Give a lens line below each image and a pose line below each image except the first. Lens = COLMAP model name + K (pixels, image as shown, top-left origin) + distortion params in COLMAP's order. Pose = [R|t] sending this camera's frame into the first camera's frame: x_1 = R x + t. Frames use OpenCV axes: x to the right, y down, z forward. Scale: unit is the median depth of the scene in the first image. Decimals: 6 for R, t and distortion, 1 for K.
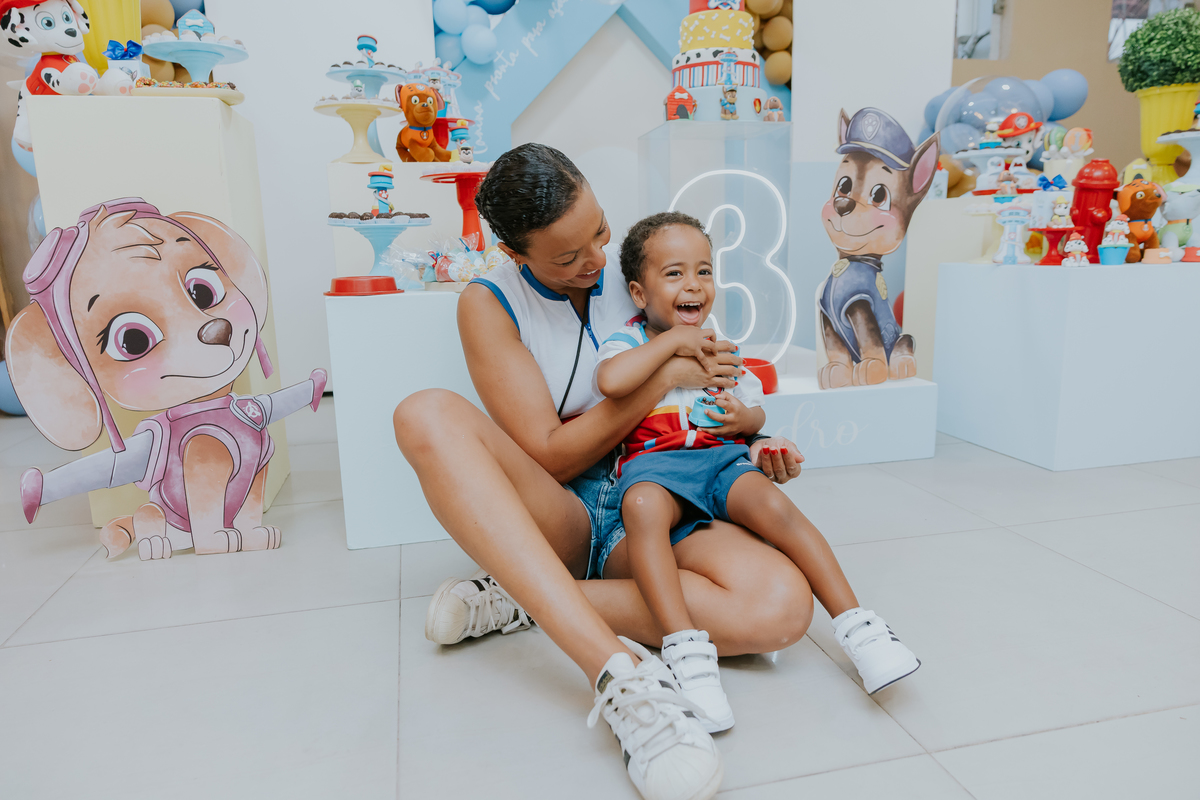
lens RADIAL K [[792.2, 0, 602.4], [0, 792.2, 398.0], [0, 0, 1]] dist [-0.002916, 0.004356]
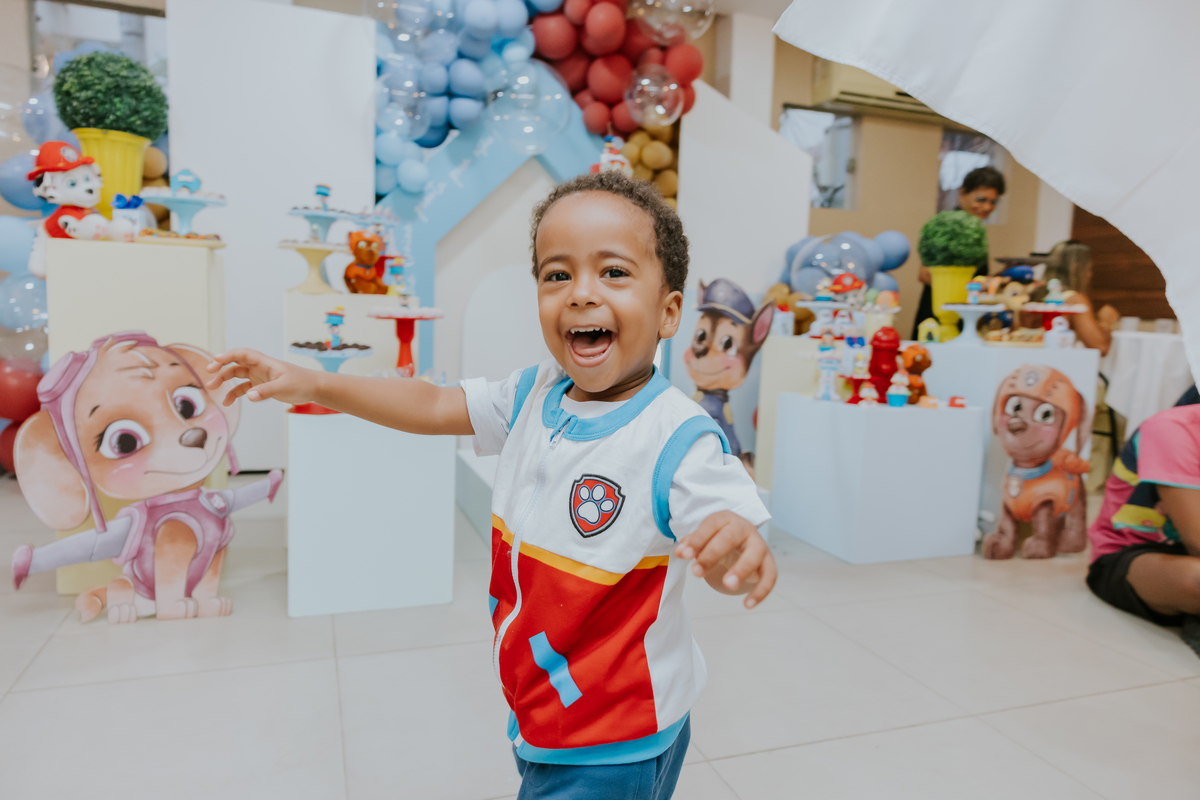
lens RADIAL K [[791.7, 0, 603.2], [0, 791.7, 393.7], [0, 0, 1]] dist [0.003997, 0.004687]
pose [[0.991585, 0.051084, 0.118953, -0.000001], [-0.039968, 0.994767, -0.094028, -0.045531], [-0.123134, 0.088483, 0.988438, -0.242261]]
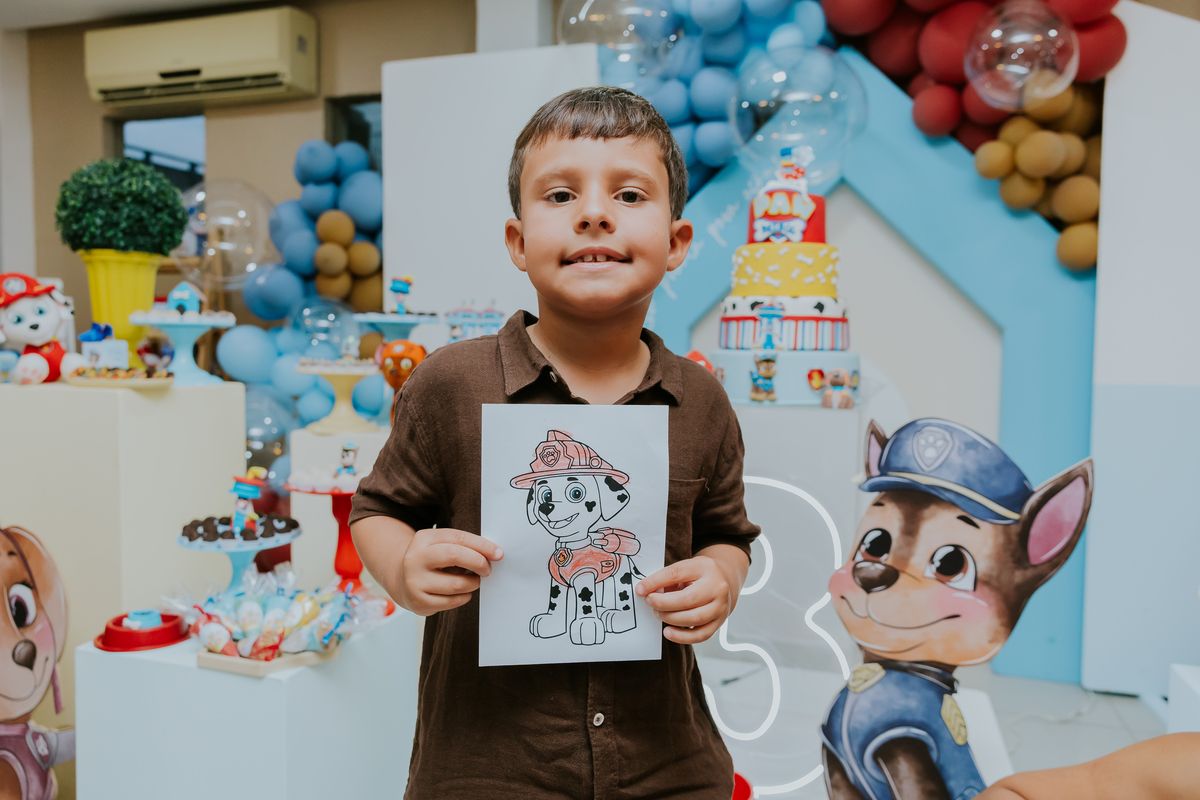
lens RADIAL K [[873.3, 0, 599.7], [0, 873.3, 397.2], [0, 0, 1]] dist [-0.007677, 0.008931]
pose [[0.855171, 0.065320, -0.514213, 0.448204], [-0.134557, 0.985995, -0.098529, -0.277509], [0.500576, 0.153450, 0.851984, 0.312655]]
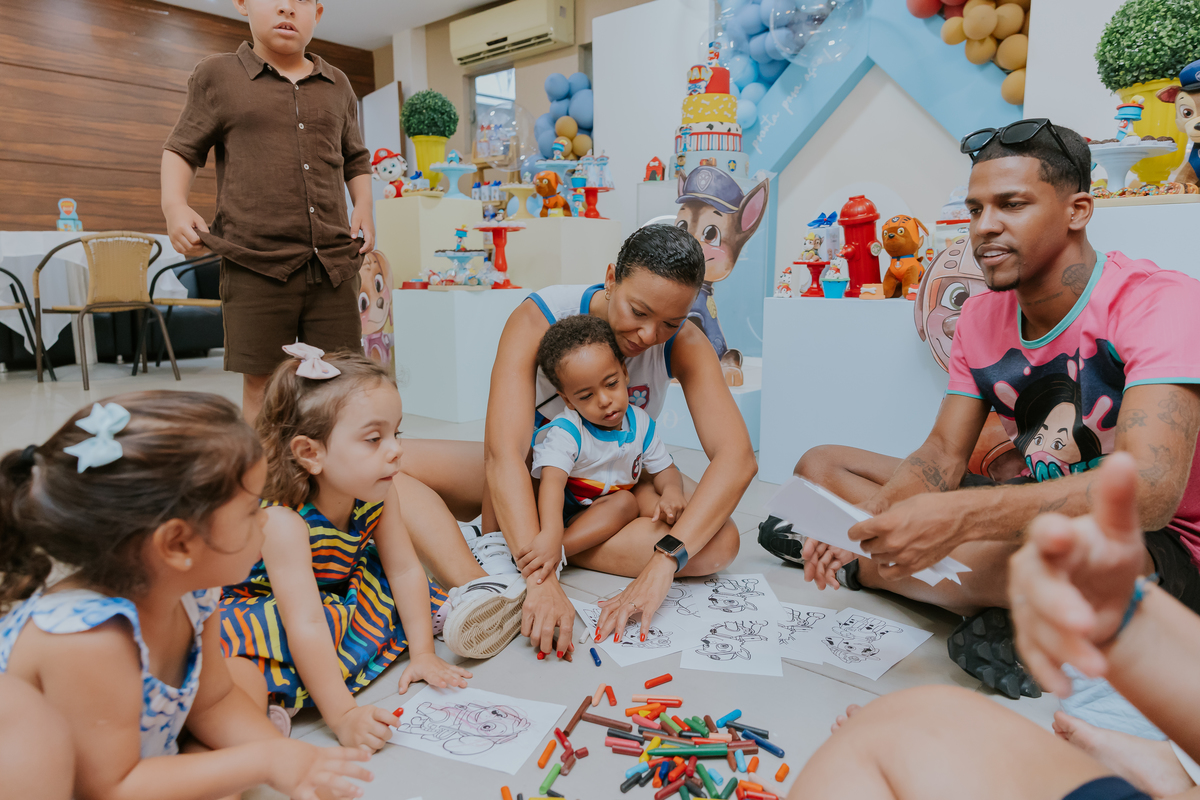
lens RADIAL K [[808.3, 0, 603.8], [0, 808.3, 399.0], [0, 0, 1]] dist [-0.003185, 0.005387]
pose [[0.566861, 0.151131, -0.809832, 1.316704], [-0.173343, 0.982902, 0.062094, -0.050986], [0.805370, 0.105180, 0.583366, 0.151578]]
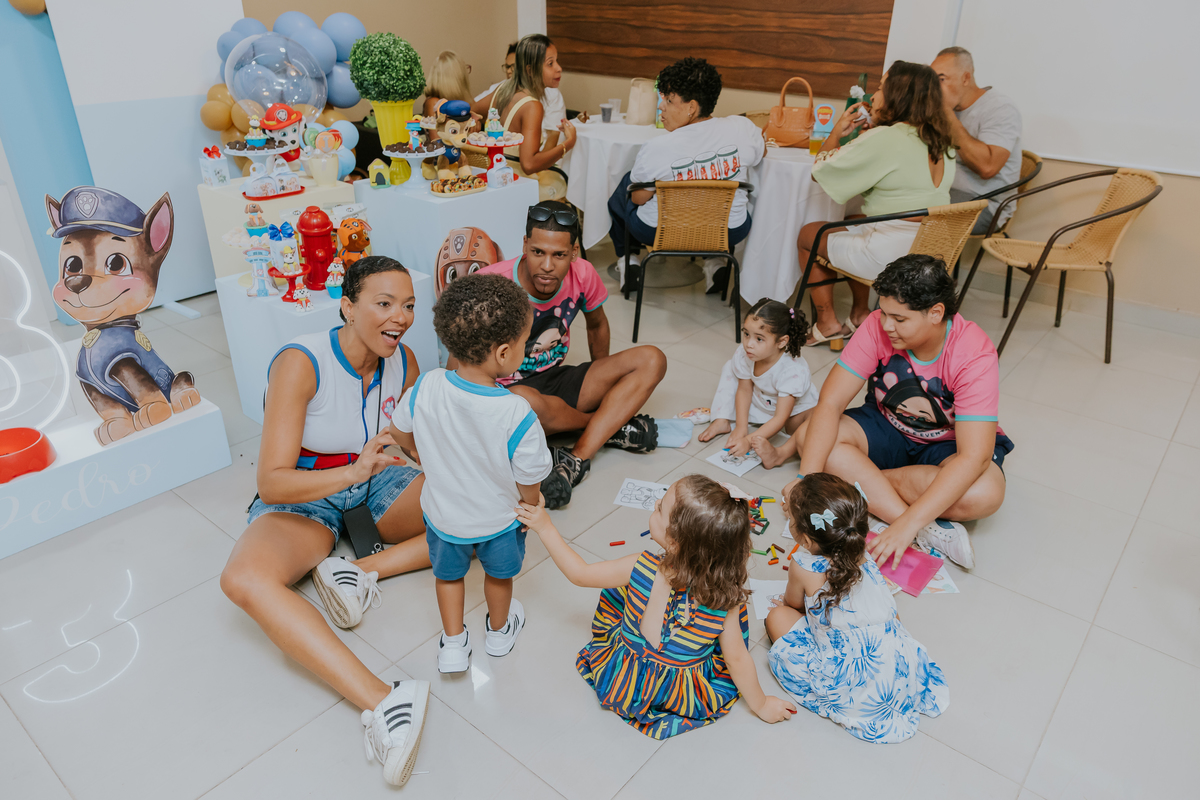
lens RADIAL K [[812.4, 0, 608.6], [0, 812.4, 389.1], [0, 0, 1]] dist [0.003413, 0.004170]
pose [[0.799404, -0.233984, 0.553358, 0.232283], [0.080232, 0.954371, 0.287644, -0.356090], [-0.595413, -0.185547, 0.781701, -0.284702]]
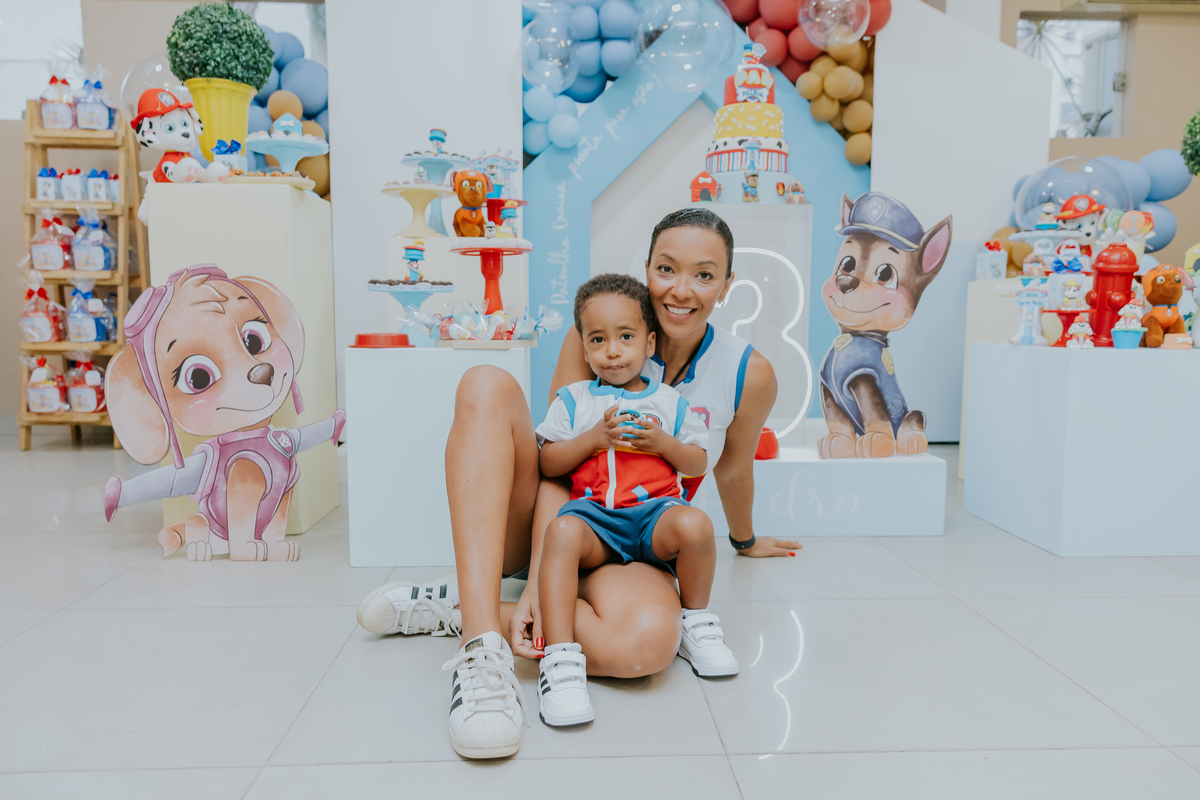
lens RADIAL K [[835.1, 0, 609.2], [0, 835.1, 398.6], [0, 0, 1]] dist [-0.001489, 0.002891]
pose [[0.982499, 0.047353, -0.180147, 0.198774], [-0.064108, 0.994024, -0.088349, 0.024745], [0.174887, 0.098352, 0.979664, -0.115251]]
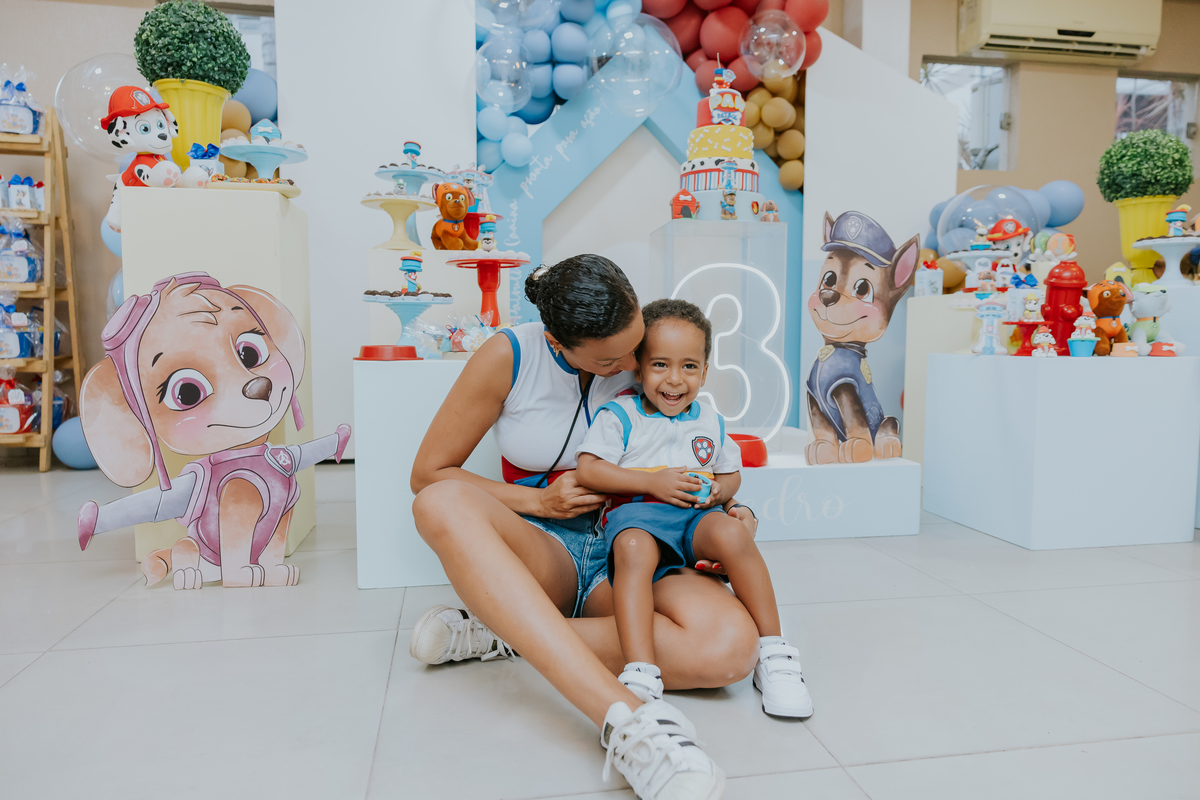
lens RADIAL K [[791.0, 0, 605.1], [0, 791.0, 394.3], [0, 0, 1]] dist [-0.001028, 0.002559]
pose [[0.998264, 0.031676, -0.049646, 0.052753], [-0.037333, 0.992370, -0.117509, 0.030814], [0.045545, 0.119158, 0.991830, -0.083931]]
